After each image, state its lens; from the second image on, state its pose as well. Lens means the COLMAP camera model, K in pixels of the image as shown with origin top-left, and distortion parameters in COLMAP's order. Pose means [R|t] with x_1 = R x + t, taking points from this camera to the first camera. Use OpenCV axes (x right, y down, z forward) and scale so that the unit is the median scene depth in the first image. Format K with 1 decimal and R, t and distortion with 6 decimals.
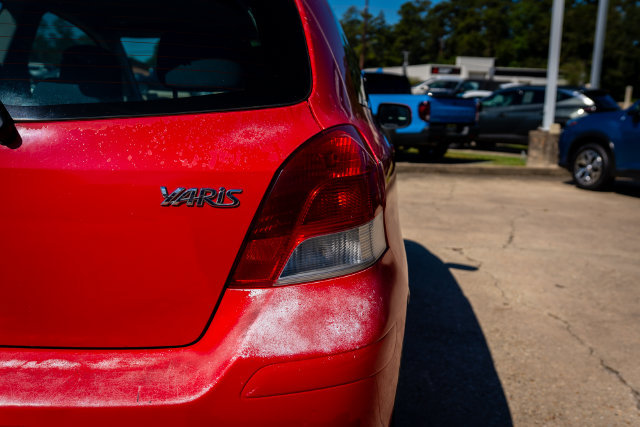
lens RADIAL K [[613.9, 0, 320.0], [0, 613.9, 213.5], [0, 0, 1]] dist [0.009090, -0.000537]
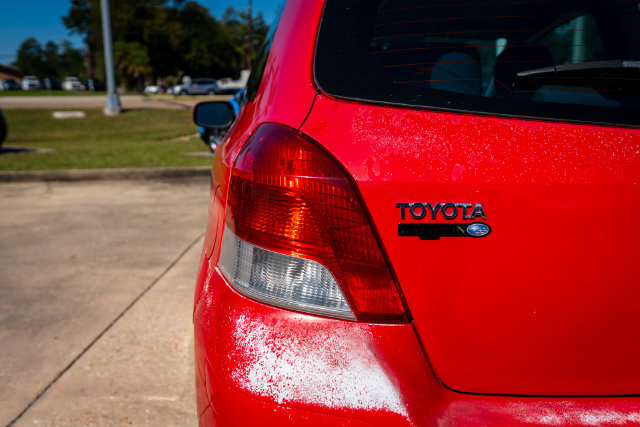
lens RADIAL K [[613.9, 0, 320.0], [0, 613.9, 213.5], [0, 0, 1]] dist [0.009090, -0.000537]
pose [[0.979646, -0.070608, 0.187902, -0.147650], [0.070761, 0.997476, 0.005899, -0.008967], [-0.187844, 0.007517, 0.982170, 0.029744]]
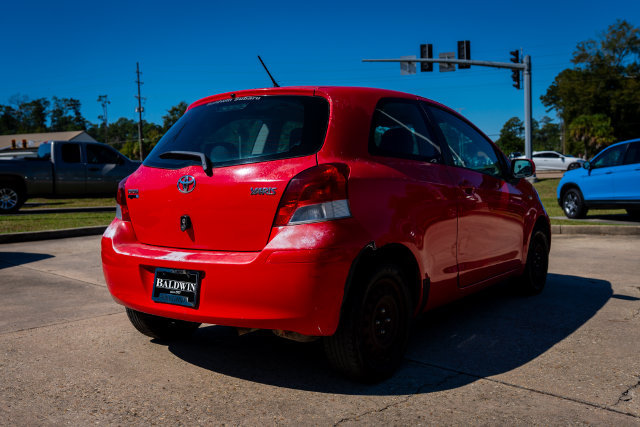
lens RADIAL K [[613.9, 0, 320.0], [0, 613.9, 213.5], [0, 0, 1]] dist [0.009090, -0.000537]
pose [[0.847717, -0.023266, -0.529939, 0.149545], [-0.047249, 0.991755, -0.119123, 0.039493], [0.528341, 0.126022, 0.839628, -0.114665]]
